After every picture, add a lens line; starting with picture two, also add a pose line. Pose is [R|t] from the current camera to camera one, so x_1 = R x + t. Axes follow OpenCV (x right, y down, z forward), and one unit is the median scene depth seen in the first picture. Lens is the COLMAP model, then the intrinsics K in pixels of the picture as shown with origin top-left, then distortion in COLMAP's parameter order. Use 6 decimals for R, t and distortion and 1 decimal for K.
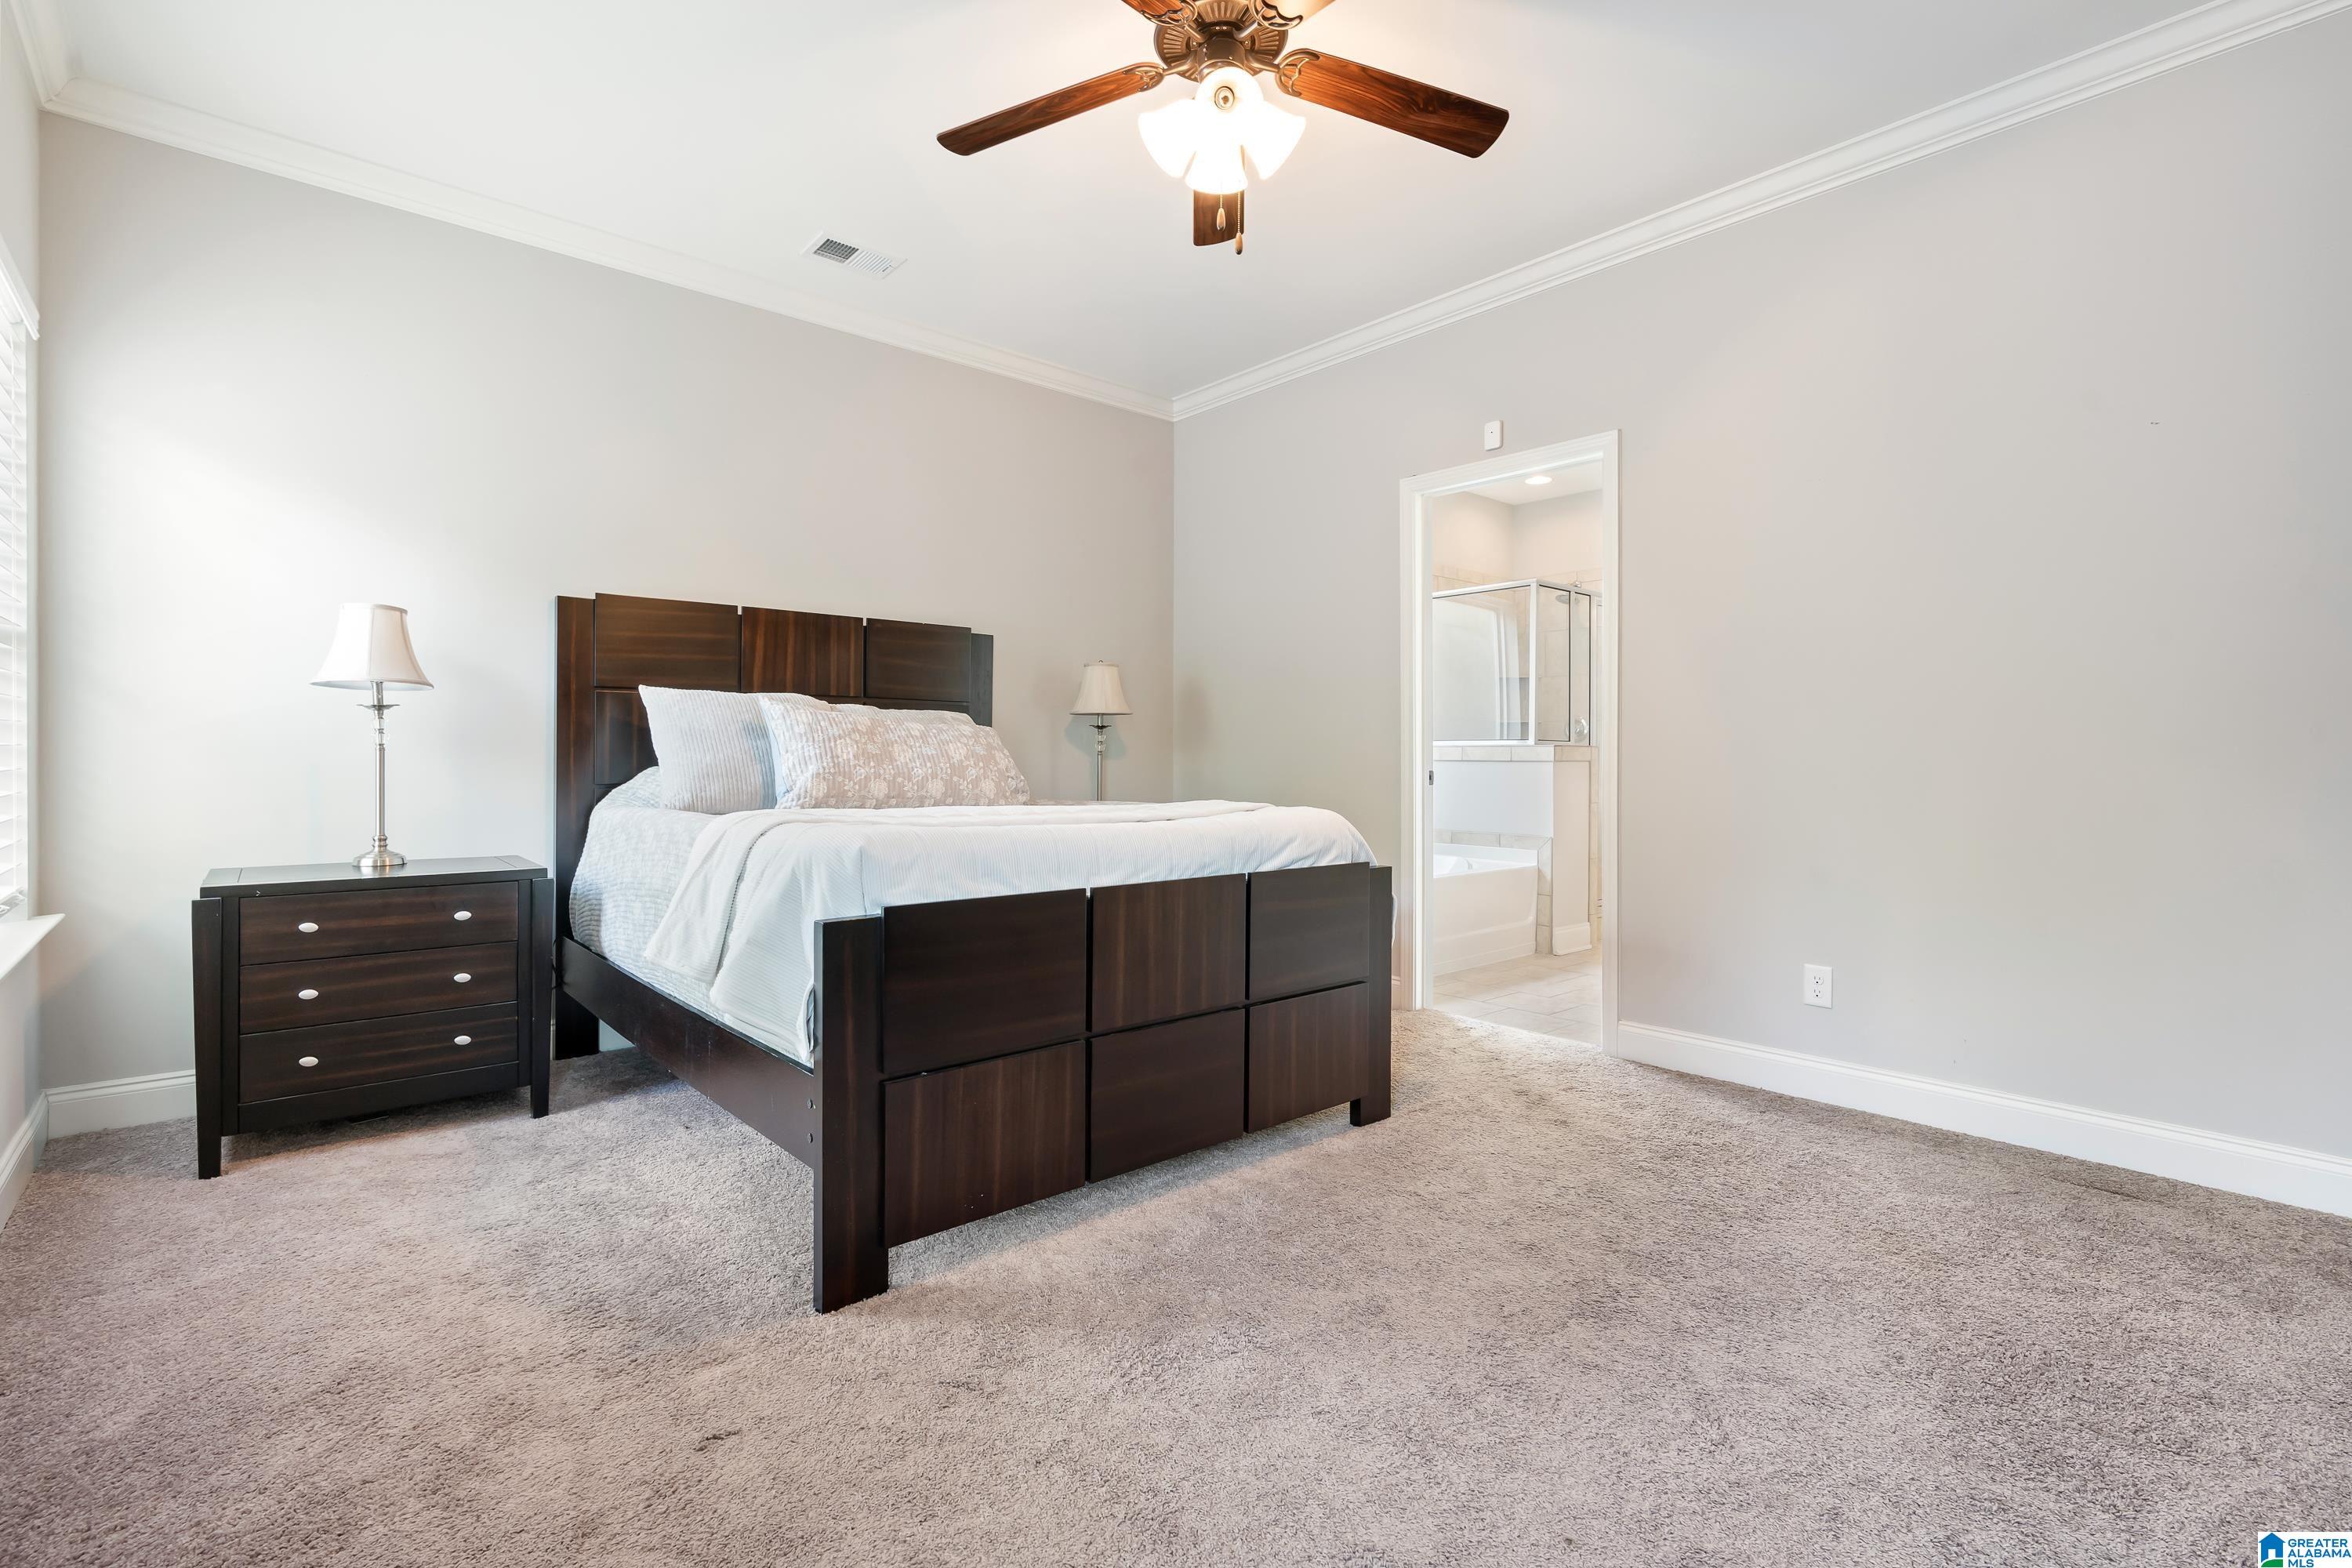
lens RADIAL K [[1091.3, 0, 1185.2], [0, 1091.3, 767.5], [0, 0, 1]] dist [0.000936, 0.000060]
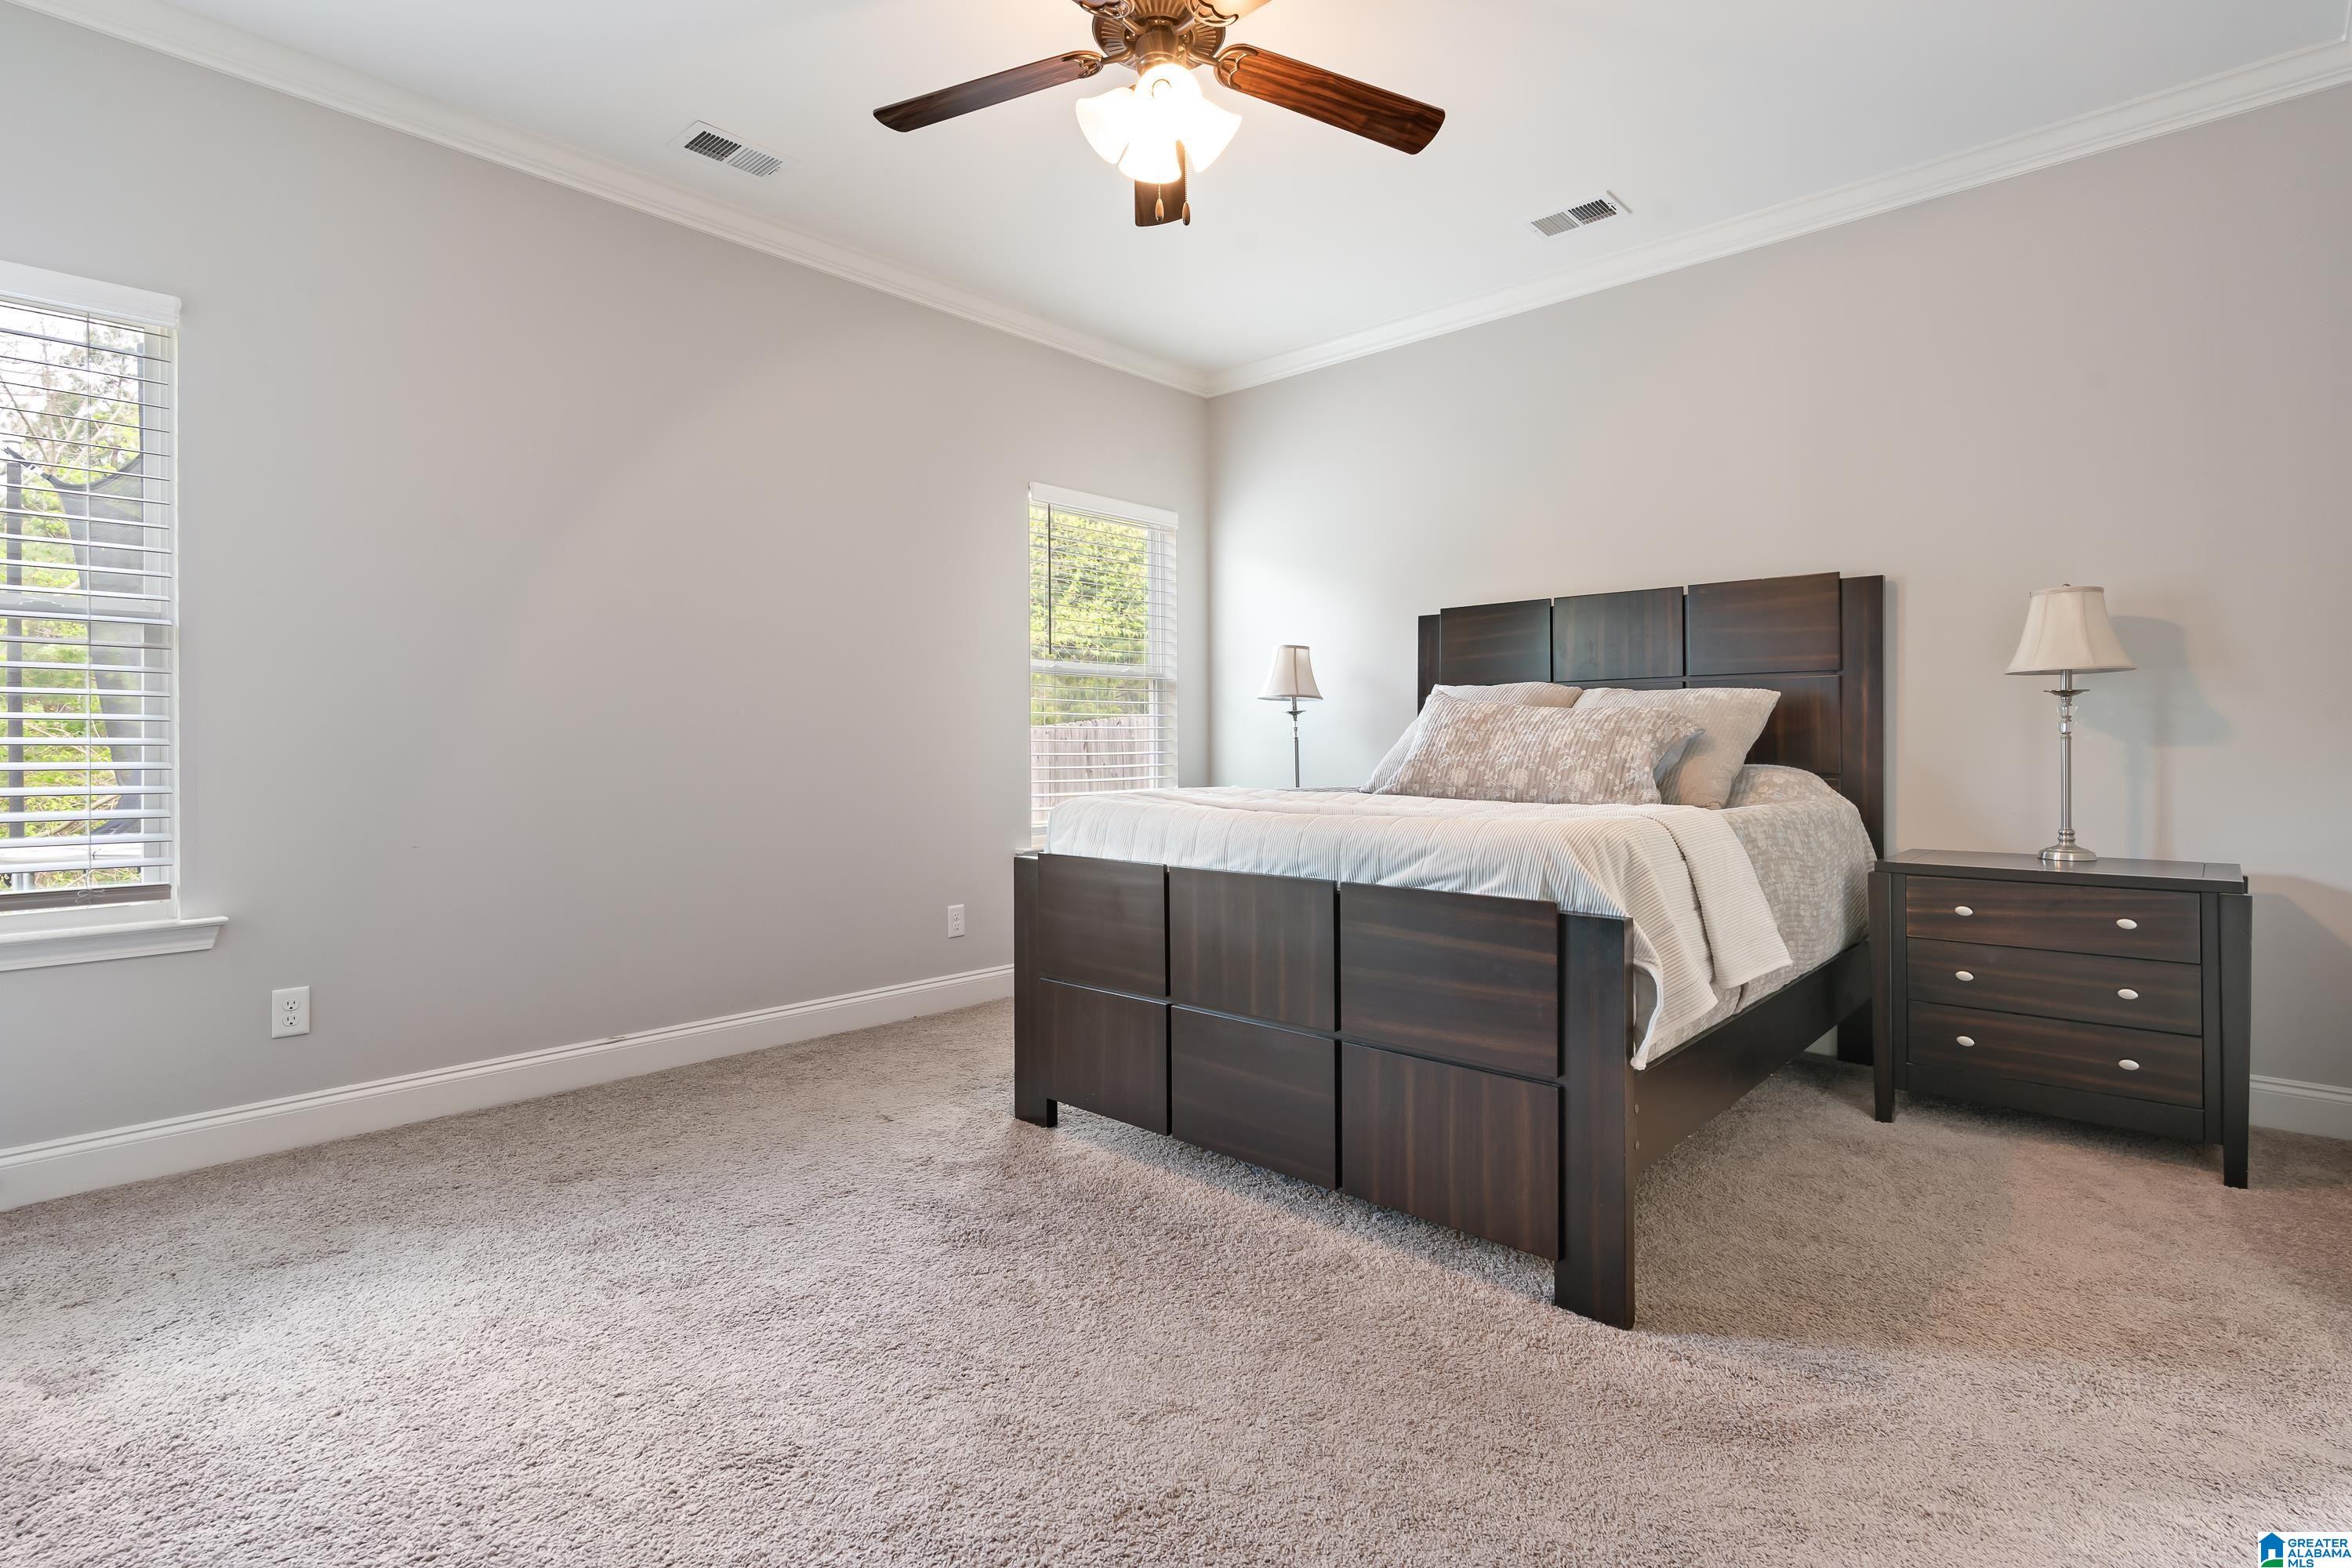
lens RADIAL K [[1109.7, 0, 1176.0], [0, 1109.7, 784.0], [0, 0, 1]] dist [-0.002193, -0.000484]
pose [[0.091760, 0.030489, -0.995314, 0.657423], [-0.006043, 0.999530, 0.030061, -0.001650], [0.995763, 0.003256, 0.091901, 0.590619]]
